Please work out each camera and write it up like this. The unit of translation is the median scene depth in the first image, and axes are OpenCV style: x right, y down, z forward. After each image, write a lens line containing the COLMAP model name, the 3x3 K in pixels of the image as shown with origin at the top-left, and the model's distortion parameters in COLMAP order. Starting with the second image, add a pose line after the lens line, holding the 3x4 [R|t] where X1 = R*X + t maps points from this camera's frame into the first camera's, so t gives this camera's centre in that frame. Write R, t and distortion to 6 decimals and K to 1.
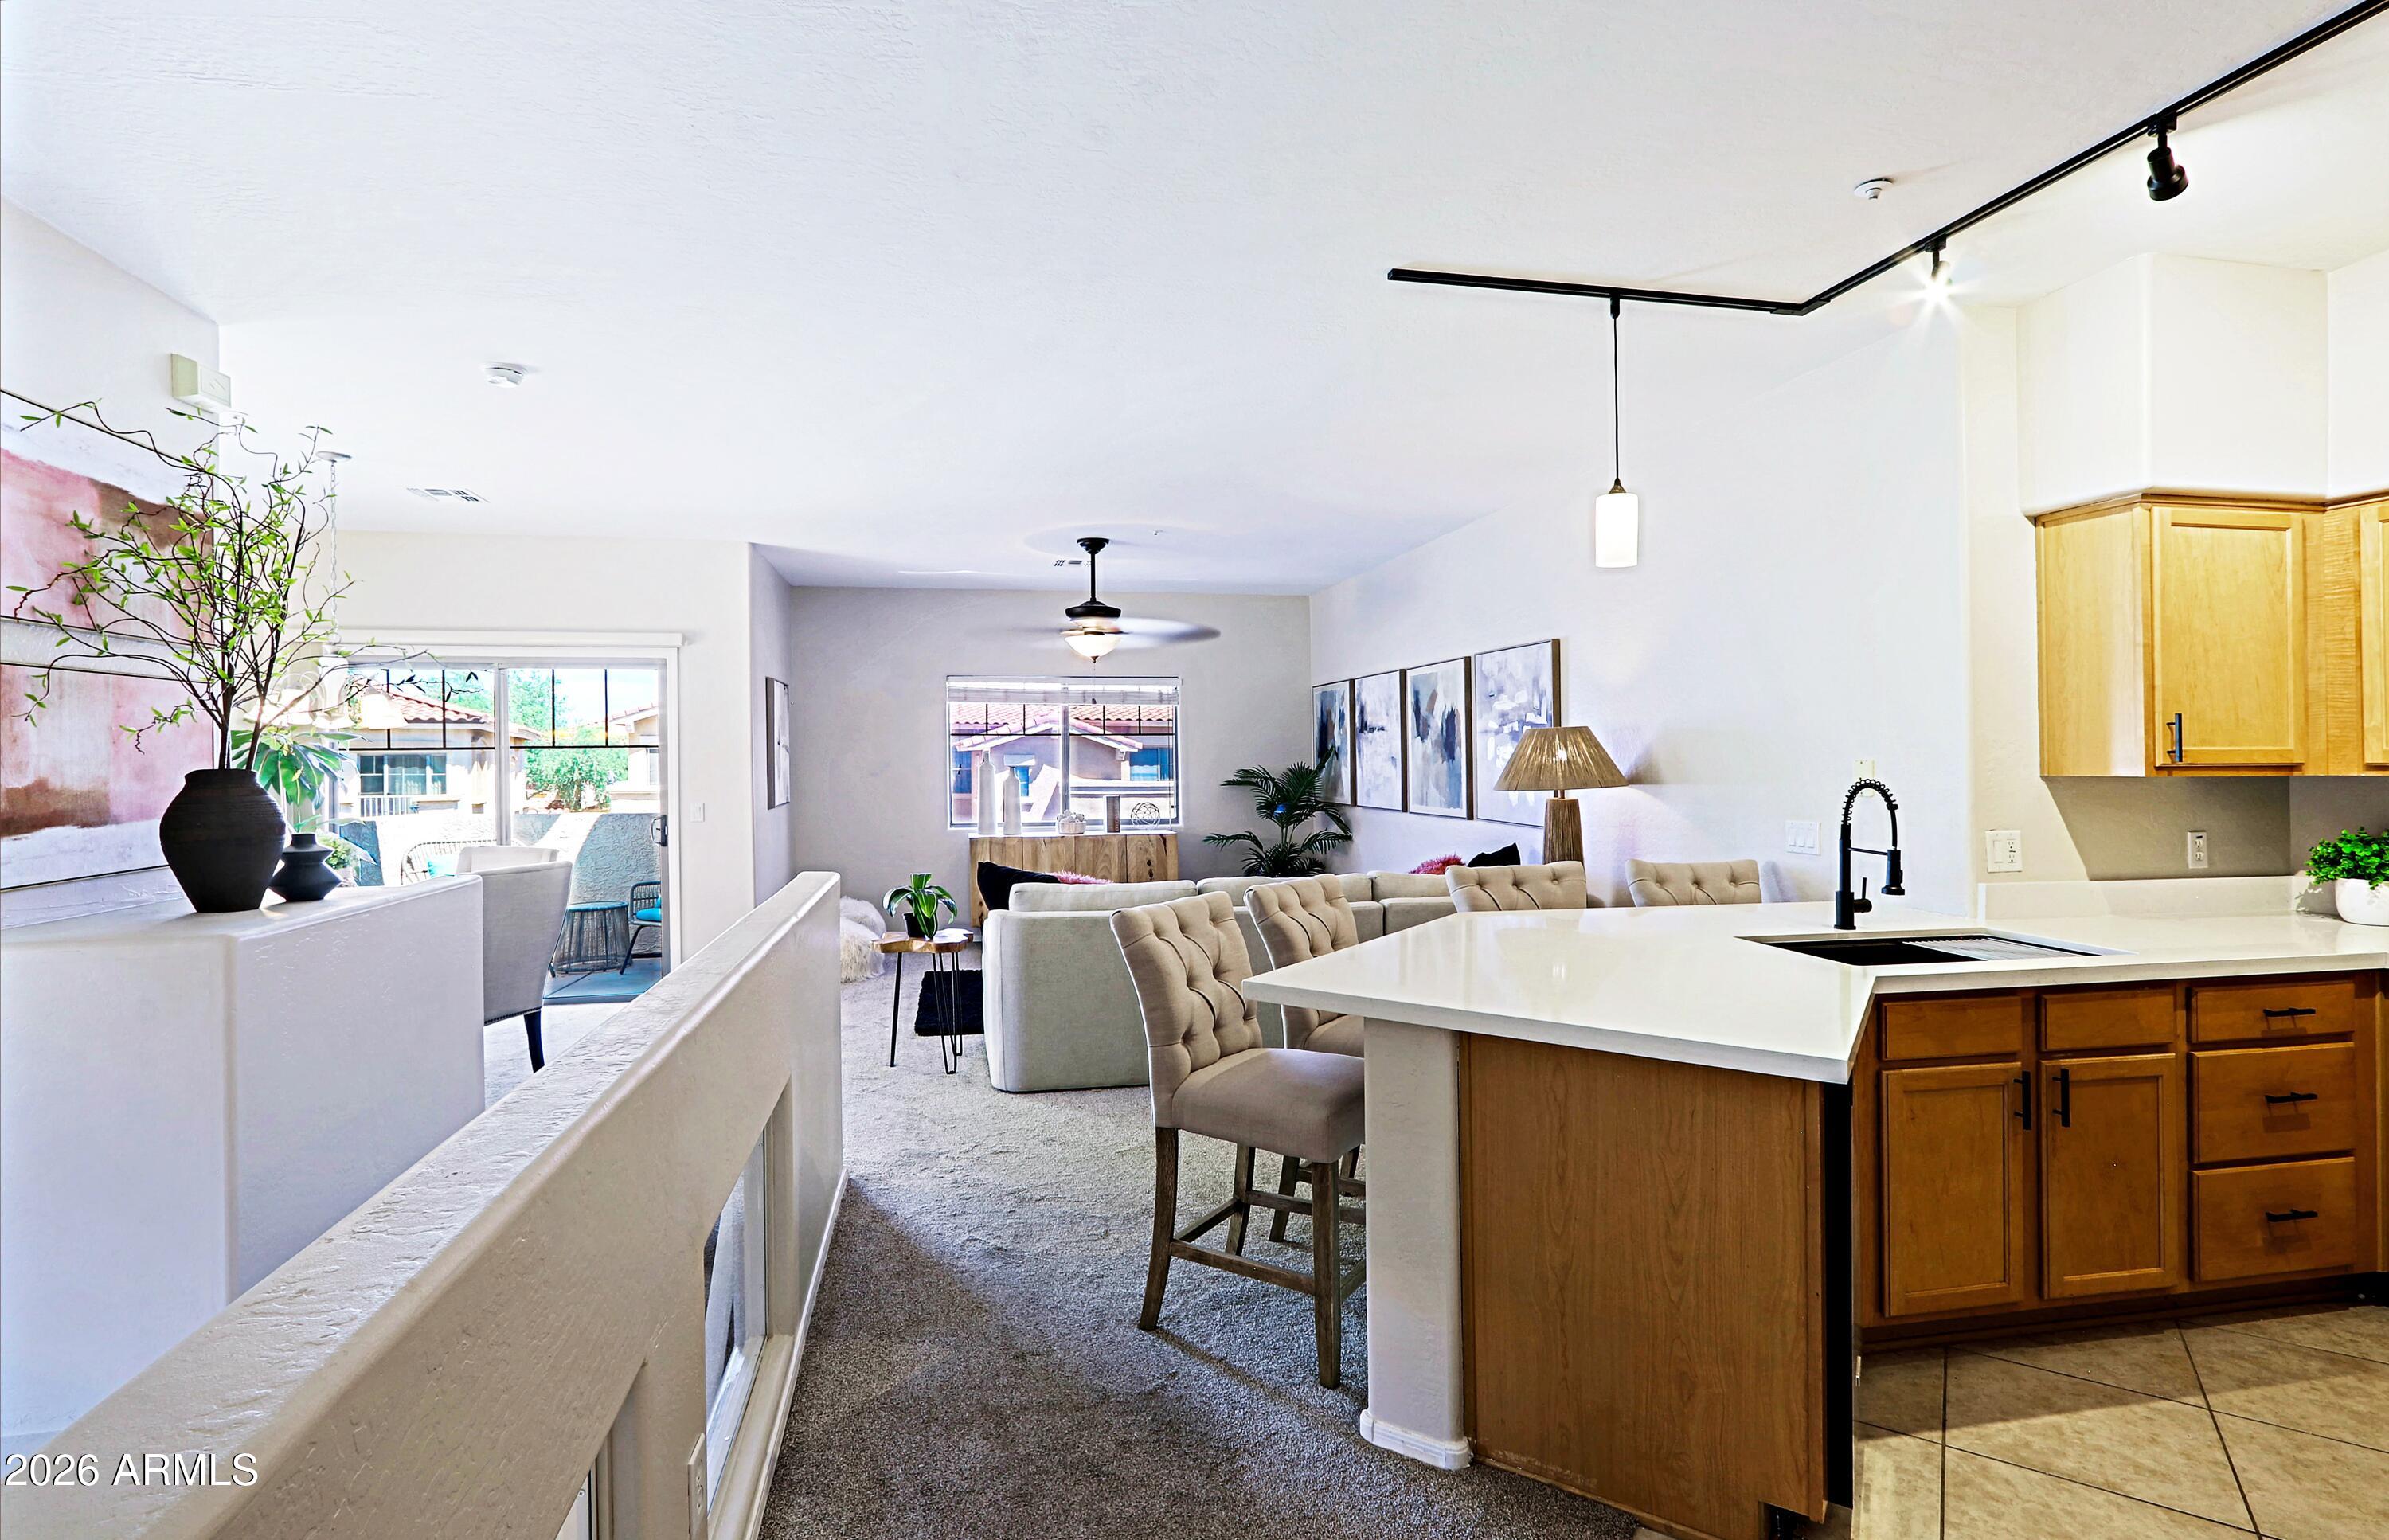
lens RADIAL K [[1098.4, 0, 1219.2], [0, 1098.4, 759.4], [0, 0, 1]] dist [0.000883, -0.000124]
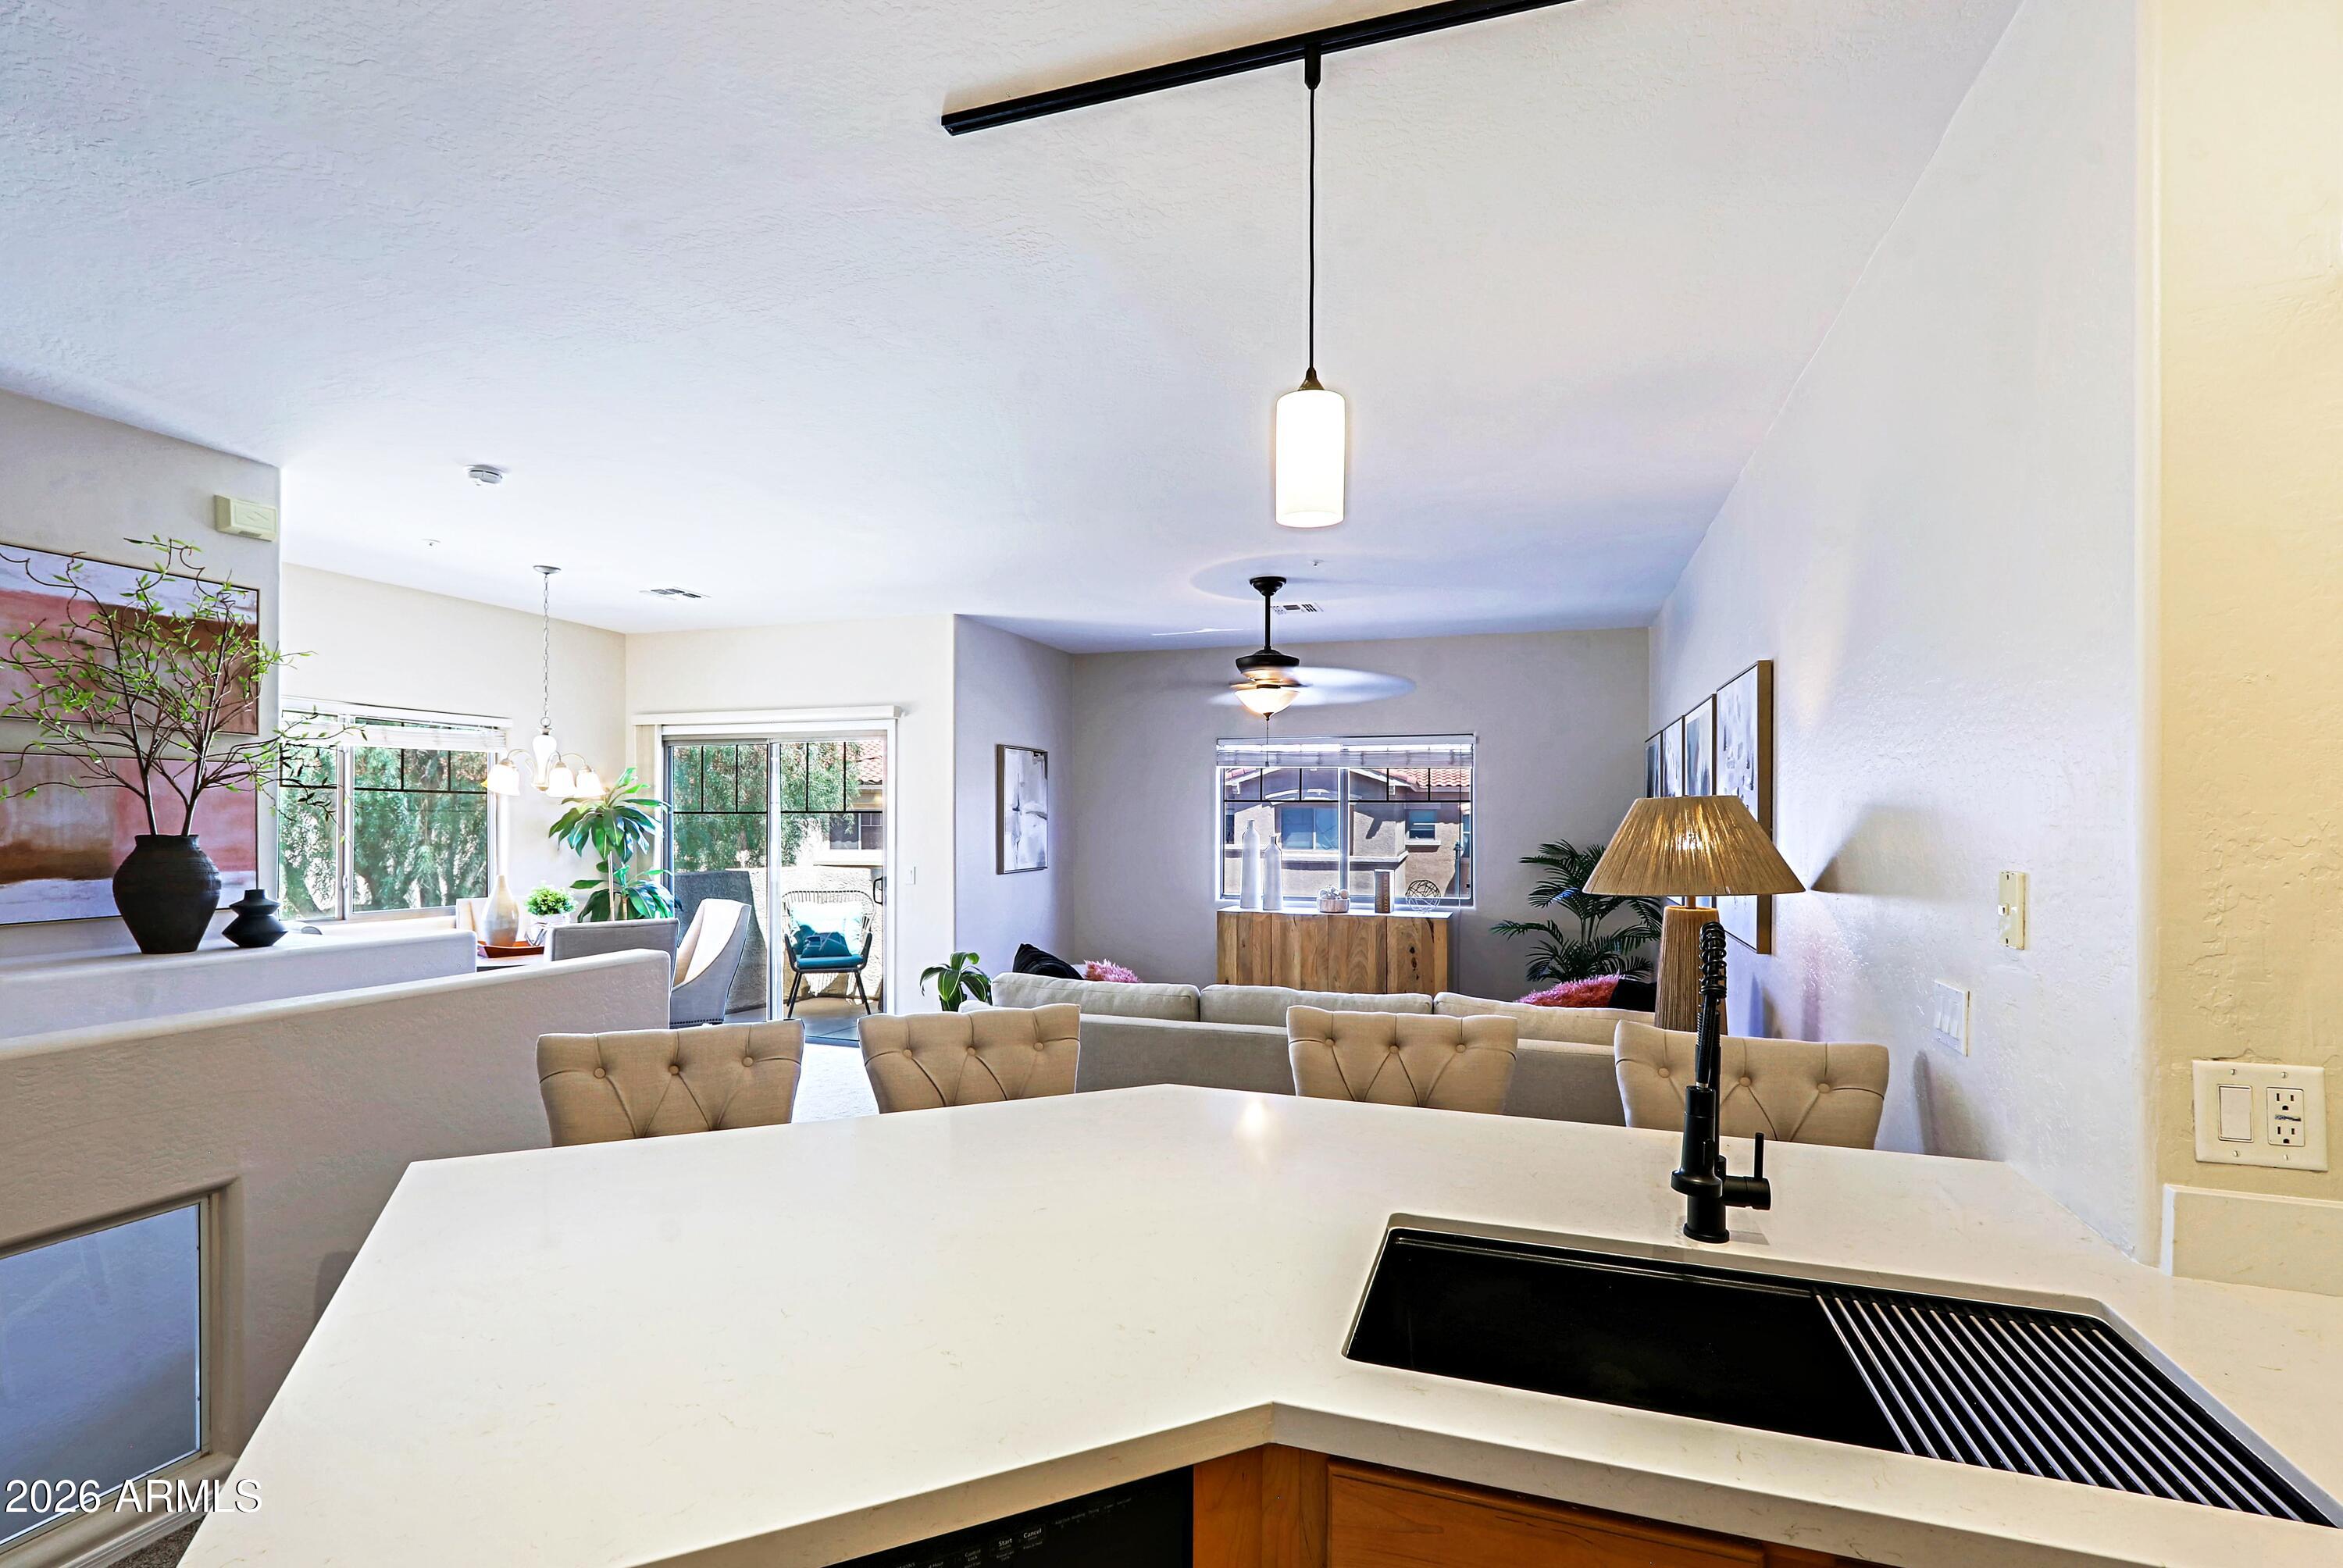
lens RADIAL K [[1100.6, 0, 1154.6], [0, 1100.6, 828.6], [0, 0, 1]] dist [-0.020906, 0.011077]
pose [[0.866454, 0.015853, -0.499005, 0.578188], [-0.012897, 0.999873, 0.009371, -0.020803], [0.499090, -0.001684, 0.866549, 0.464770]]
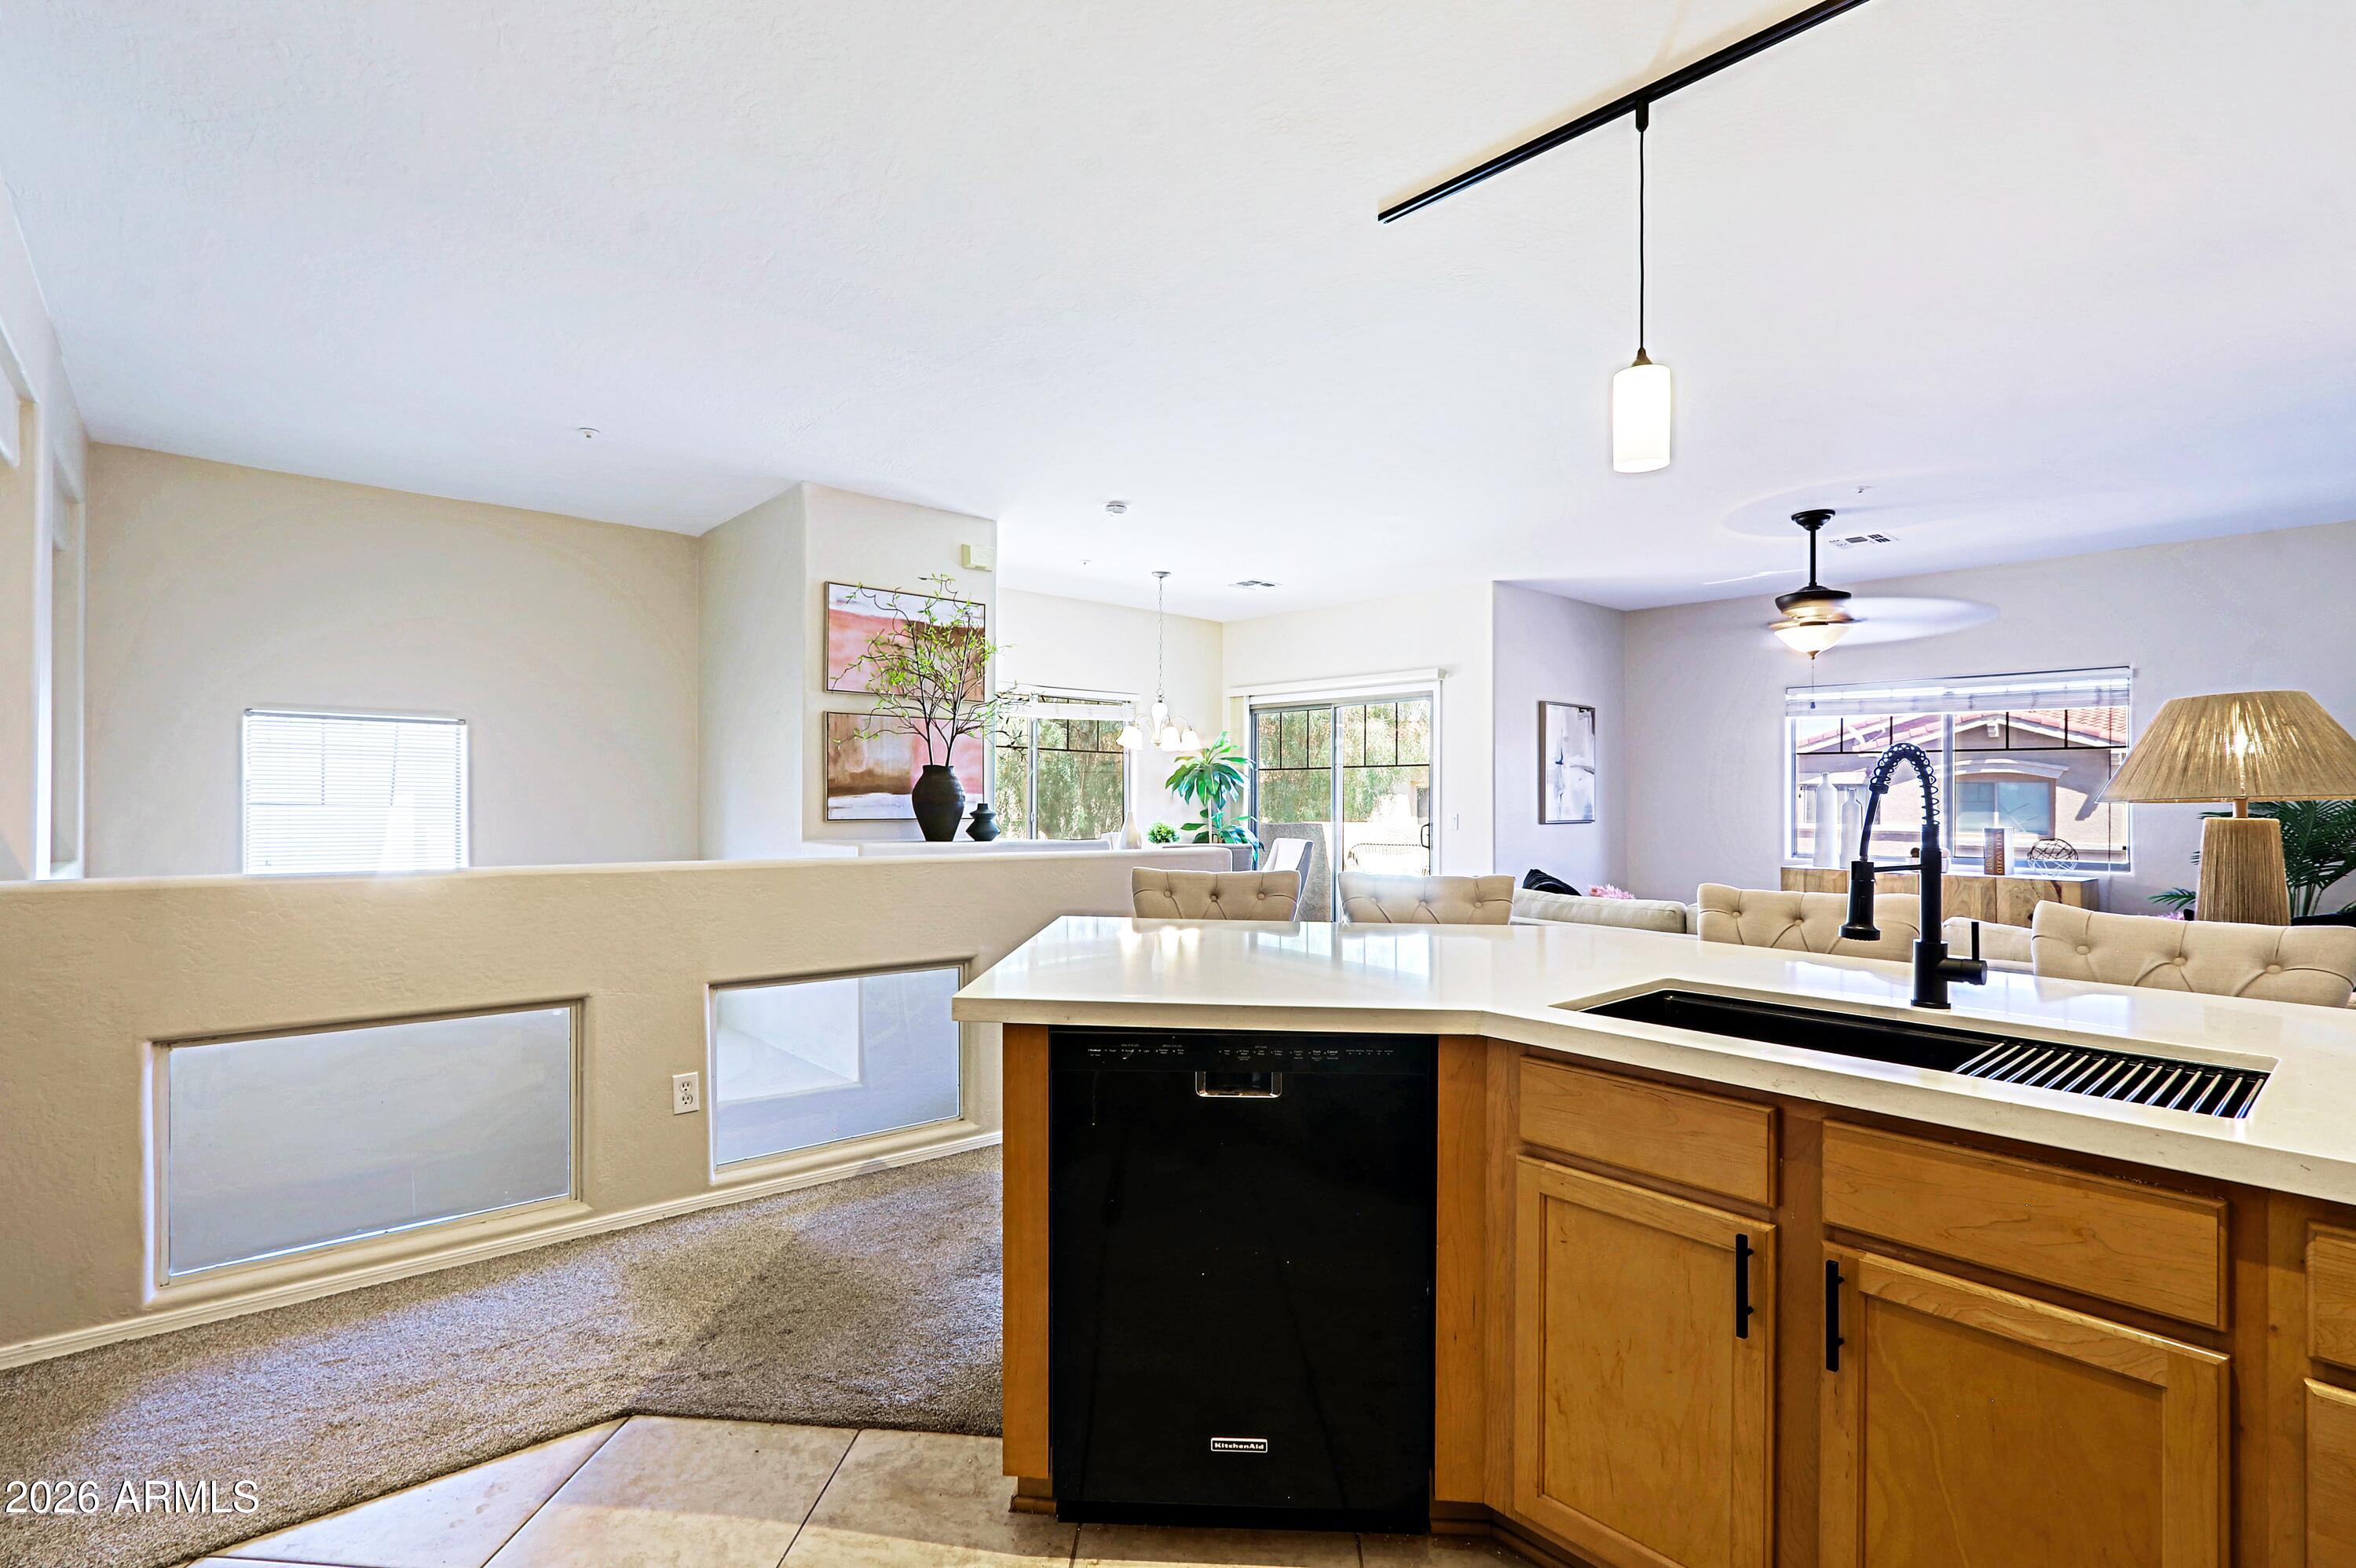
lens RADIAL K [[1097.1, 0, 1185.8], [0, 1097.1, 797.1], [0, 0, 1]] dist [-0.003477, -0.000086]
pose [[0.520999, 0.009822, -0.853500, 0.832306], [-0.010901, 0.999929, 0.004853, 0.045218], [0.853487, 0.006776, 0.521069, 0.357393]]
